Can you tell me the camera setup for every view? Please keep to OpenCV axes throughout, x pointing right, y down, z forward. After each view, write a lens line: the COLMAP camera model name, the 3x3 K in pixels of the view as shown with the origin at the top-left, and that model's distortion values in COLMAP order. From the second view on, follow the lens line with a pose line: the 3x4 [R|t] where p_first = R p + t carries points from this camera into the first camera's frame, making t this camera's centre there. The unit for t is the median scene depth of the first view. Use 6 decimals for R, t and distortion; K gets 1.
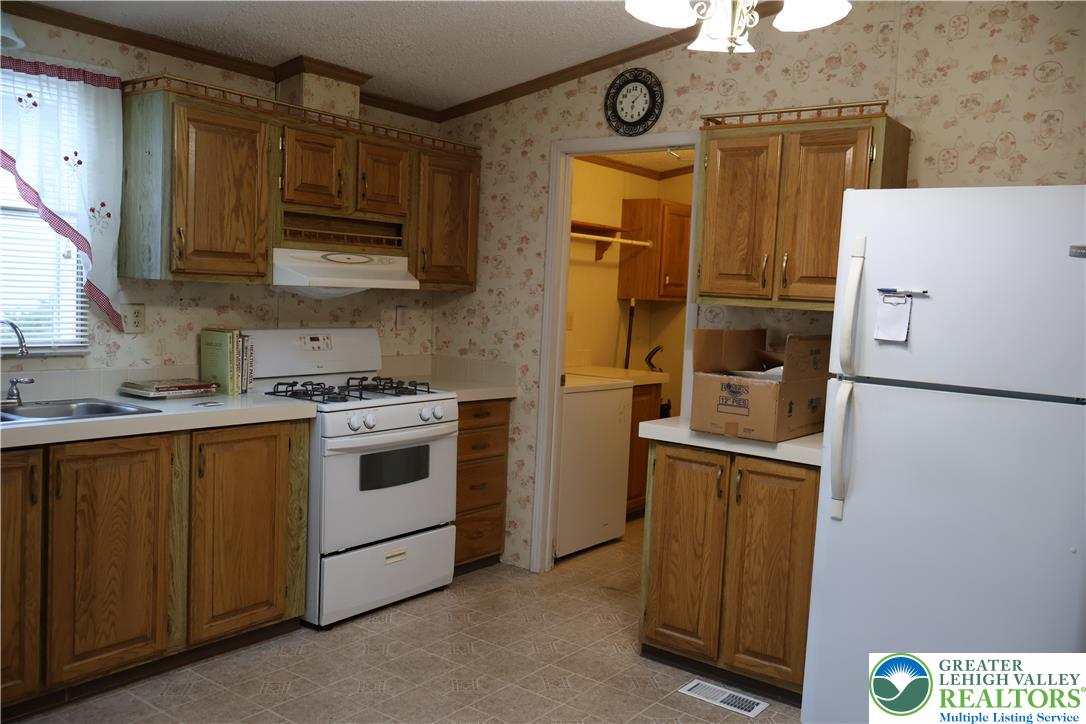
lens RADIAL K [[910.6, 0, 538.9], [0, 910.6, 357.3], [0, 0, 1]] dist [-0.001056, -0.001892]
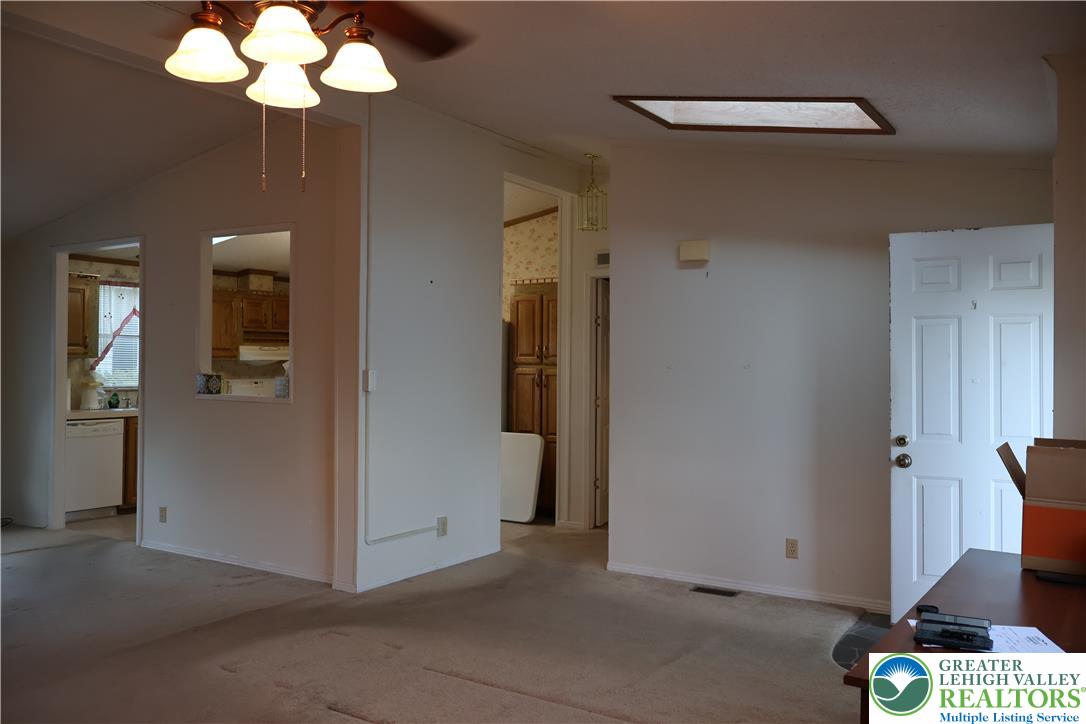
lens RADIAL K [[910.6, 0, 538.9], [0, 910.6, 357.3], [0, 0, 1]] dist [-0.001056, -0.001892]
pose [[0.995898, -0.044381, 0.078853, 0.338973], [0.050658, 0.995549, -0.079471, 0.156517], [-0.074975, 0.083140, 0.993714, -1.587405]]
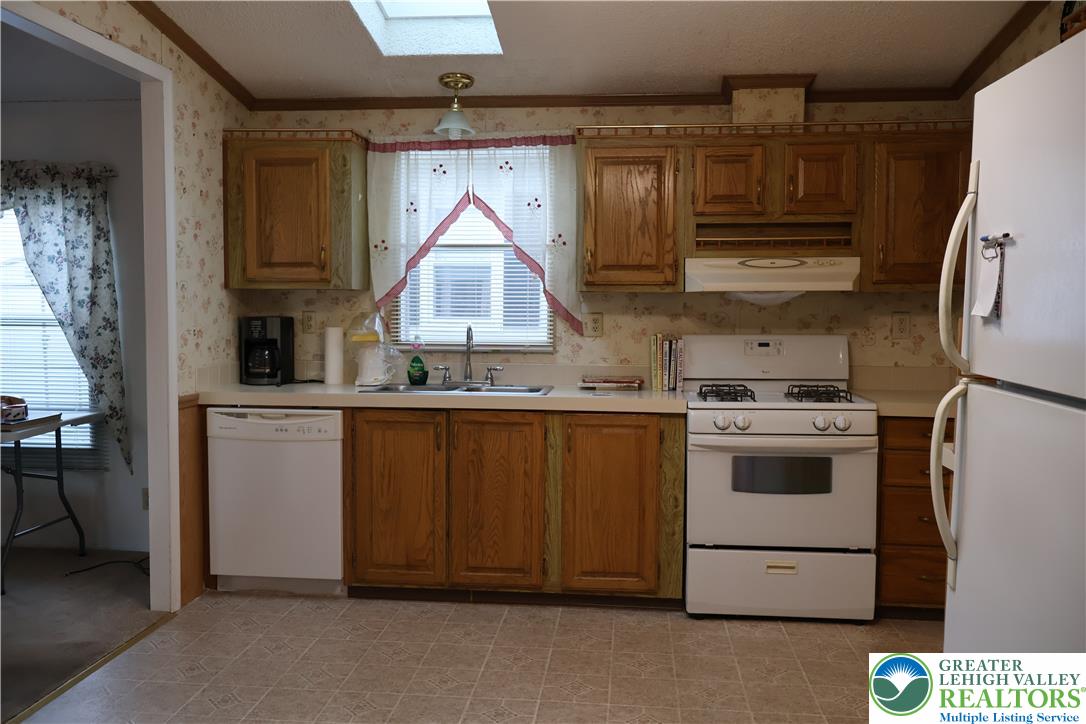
lens RADIAL K [[910.6, 0, 538.9], [0, 910.6, 357.3], [0, 0, 1]] dist [-0.001056, -0.001892]
pose [[0.516188, 0.007447, -0.856443, 0.561073], [-0.043132, 0.998919, -0.017310, 0.025584], [0.855389, 0.045875, 0.515951, 0.291518]]
